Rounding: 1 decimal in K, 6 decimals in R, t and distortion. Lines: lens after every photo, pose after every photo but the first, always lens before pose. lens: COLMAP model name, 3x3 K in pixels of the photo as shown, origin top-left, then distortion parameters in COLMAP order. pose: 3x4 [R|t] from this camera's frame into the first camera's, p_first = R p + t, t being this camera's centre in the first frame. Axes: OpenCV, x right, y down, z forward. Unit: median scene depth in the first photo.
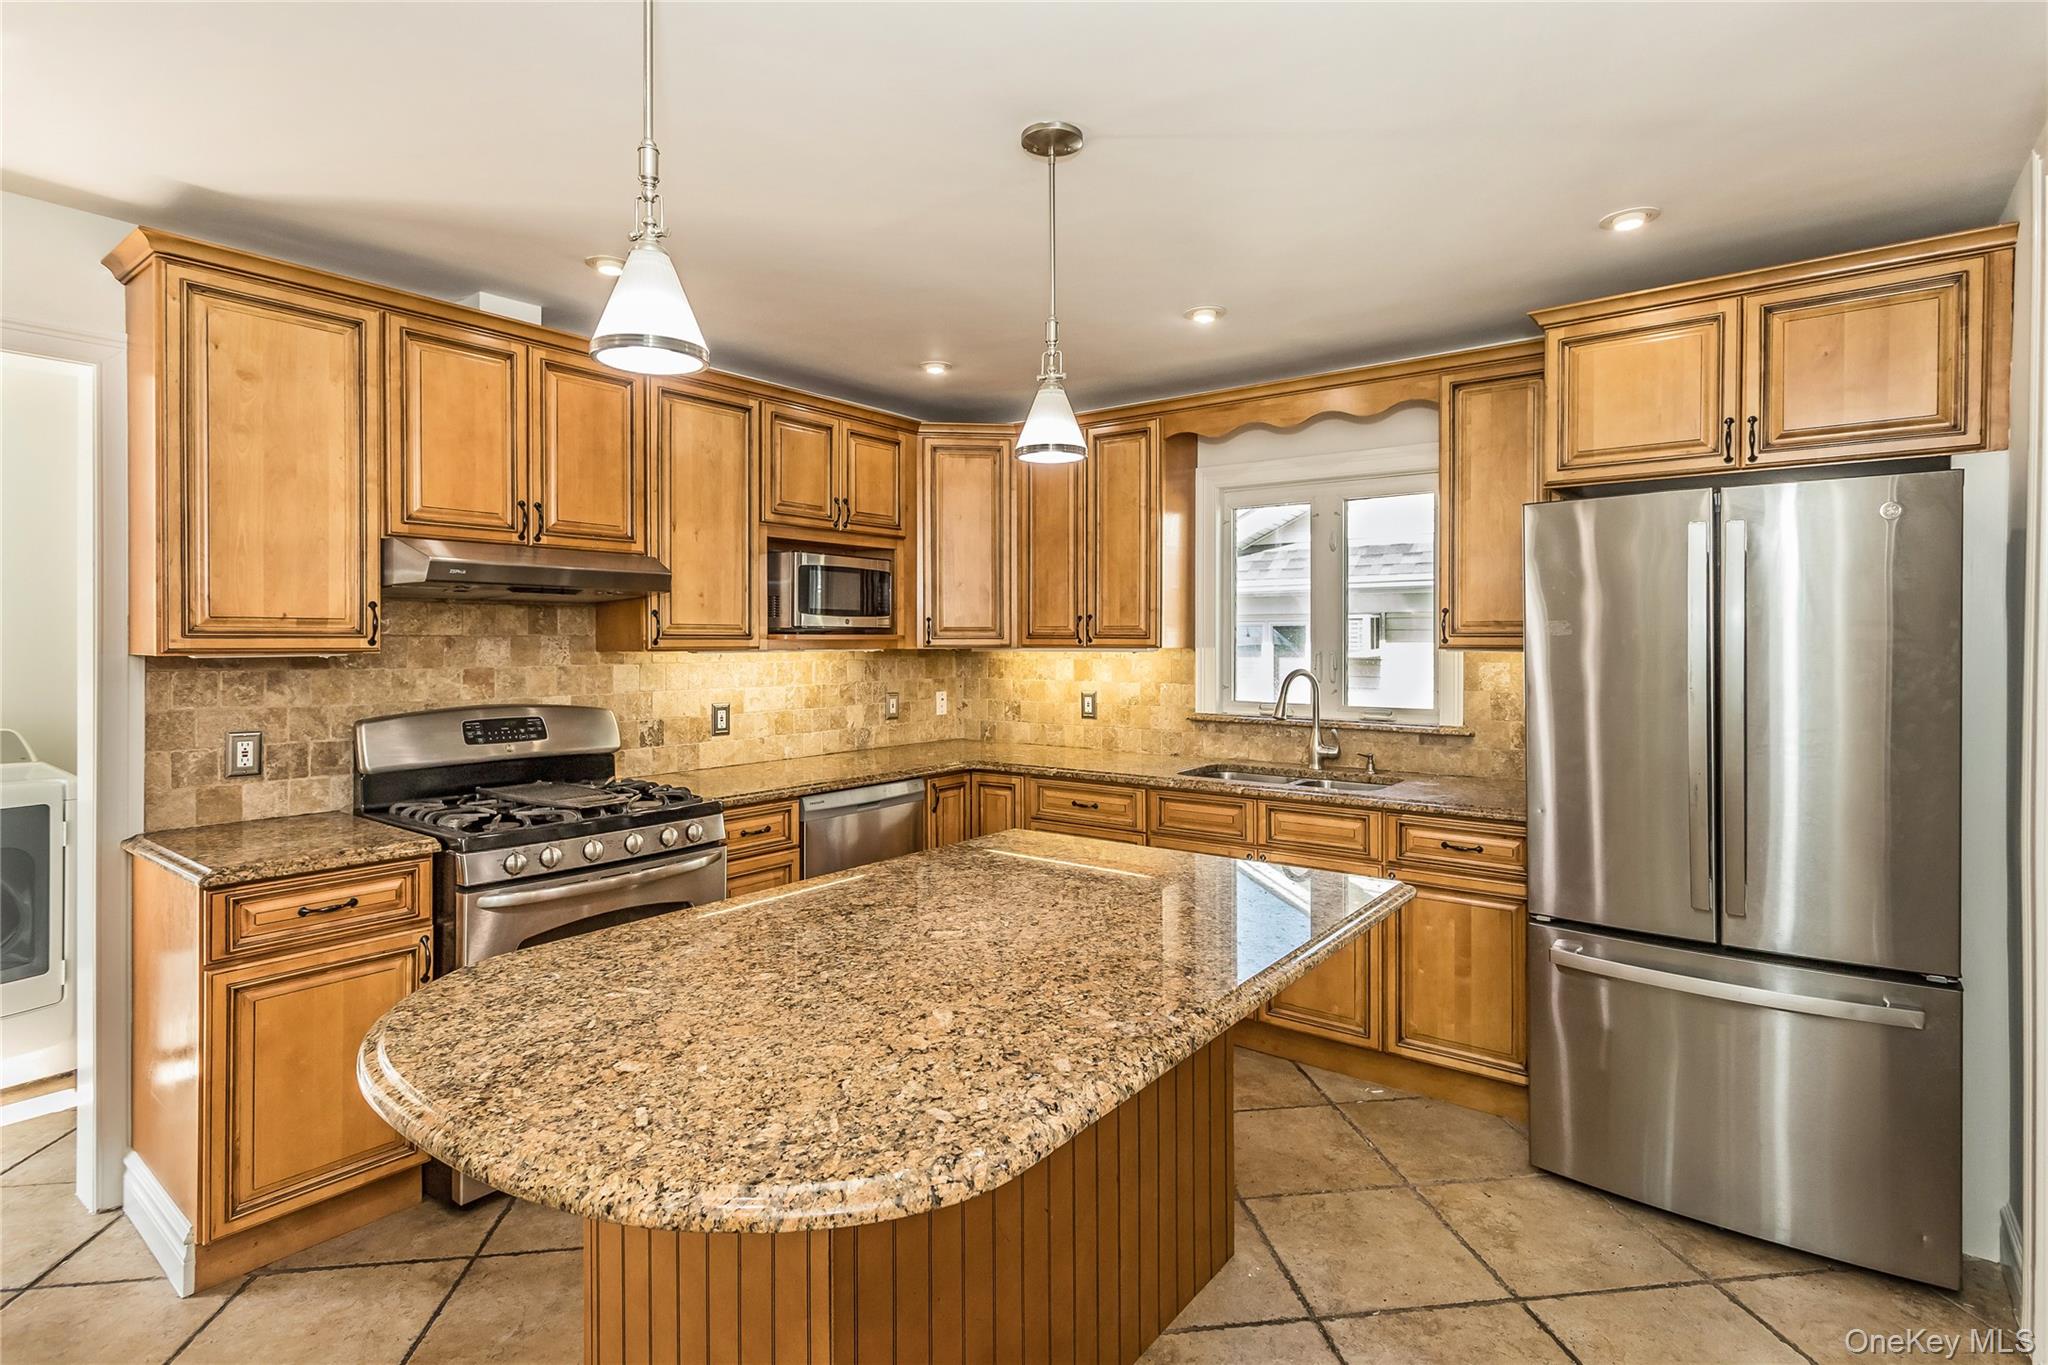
lens RADIAL K [[1013.0, 0, 1017.8], [0, 1013.0, 642.4], [0, 0, 1]] dist [0.000854, 0.000458]
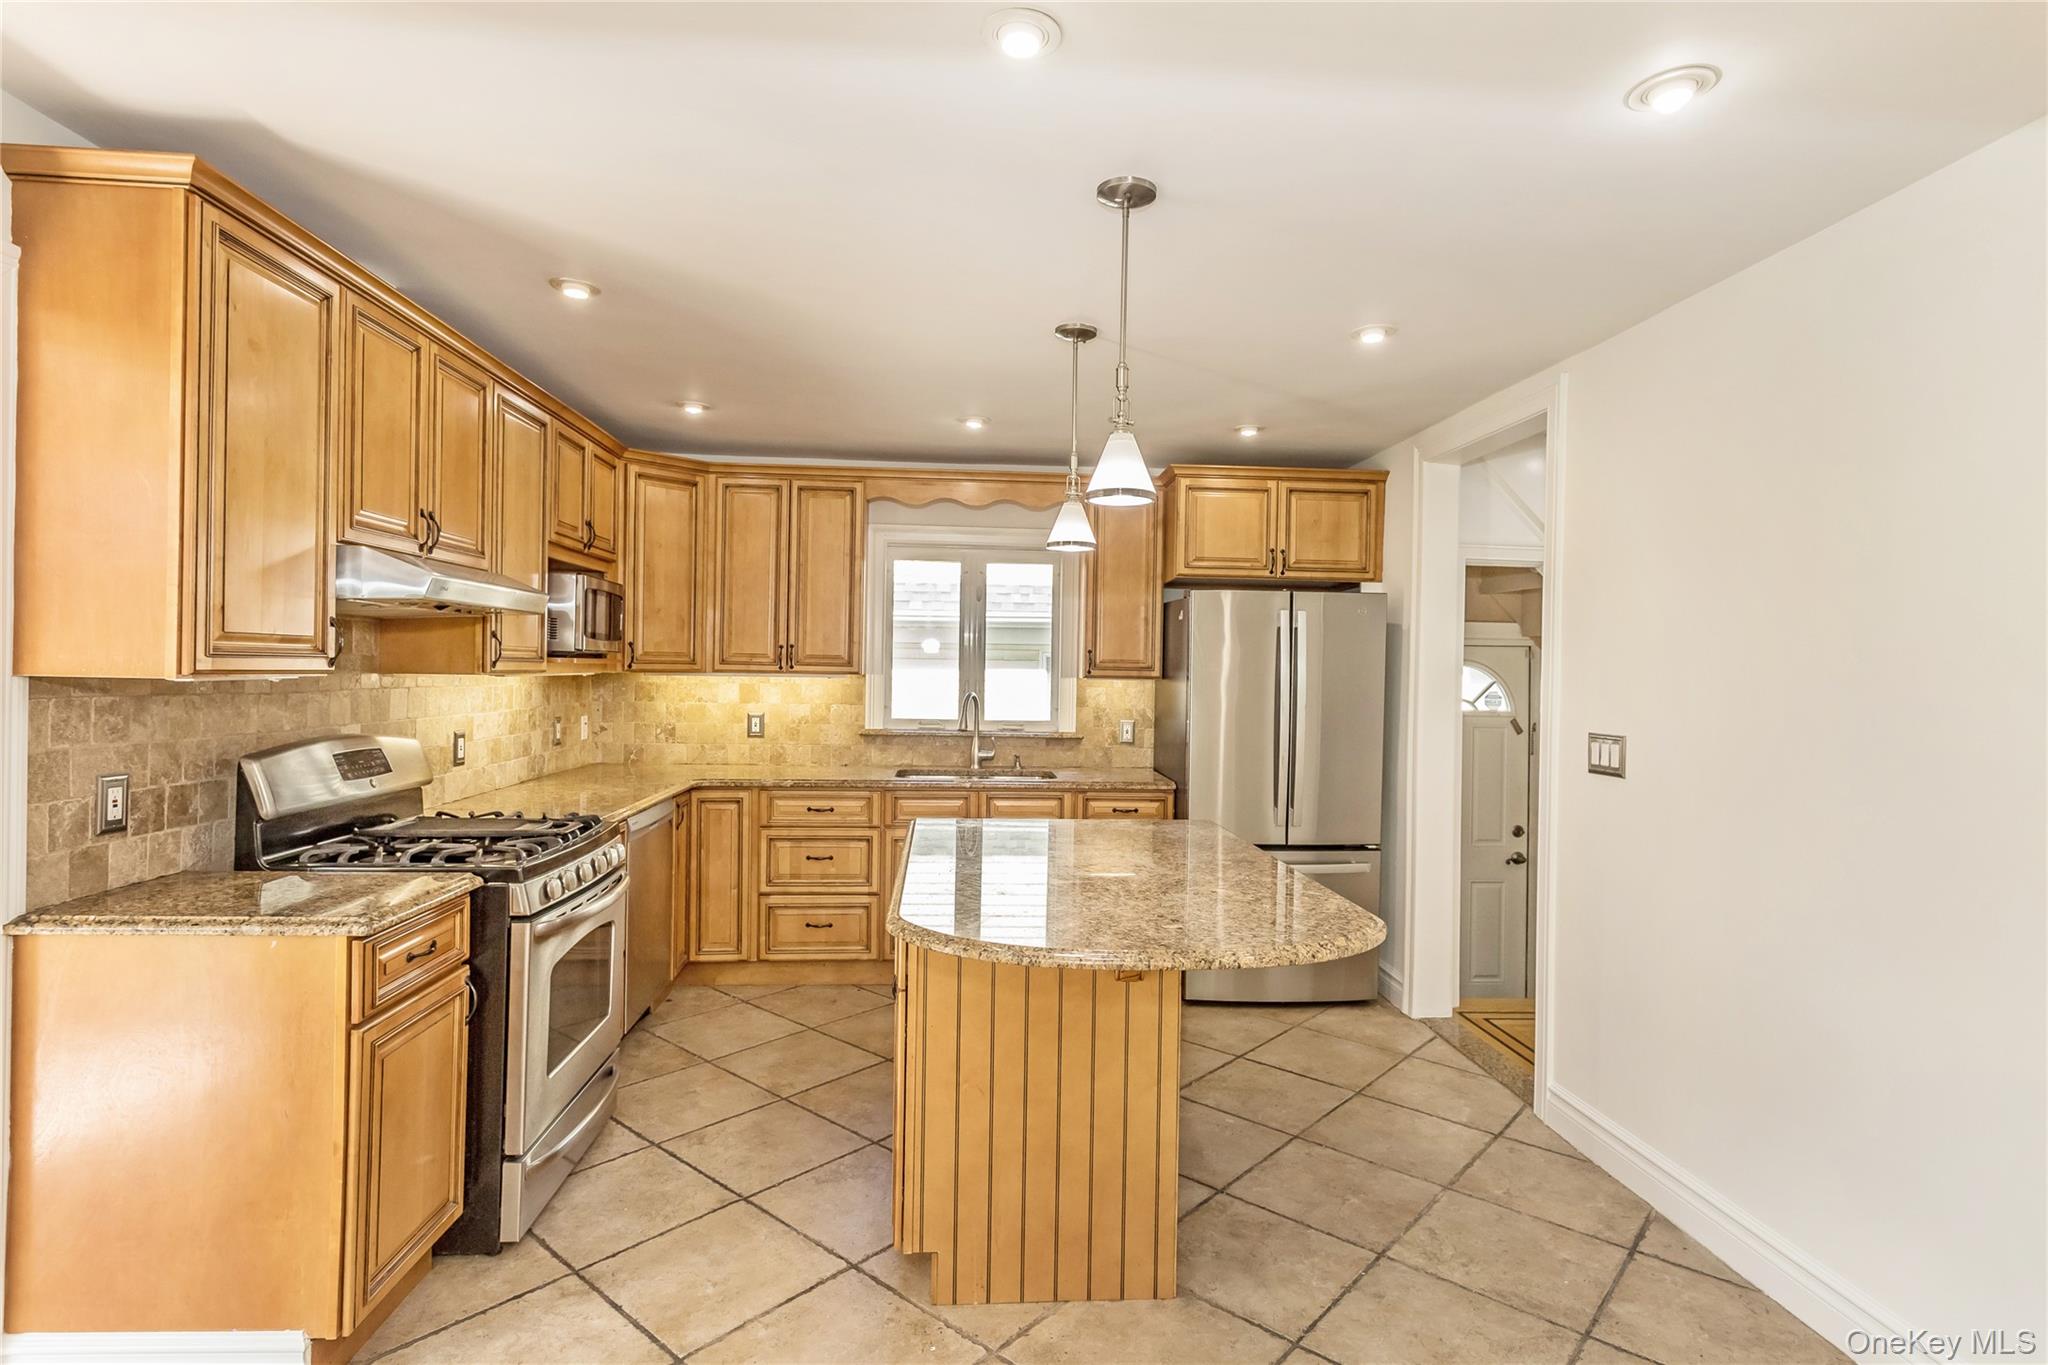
lens RADIAL K [[1049.2, 0, 1016.3], [0, 1049.2, 665.7], [0, 0, 1]] dist [0.000989, -0.000147]
pose [[0.751096, 0.014674, 0.660030, -0.568611], [-0.015954, 0.999864, -0.004073, -0.002980], [-0.660001, -0.007471, 0.751228, -0.050105]]
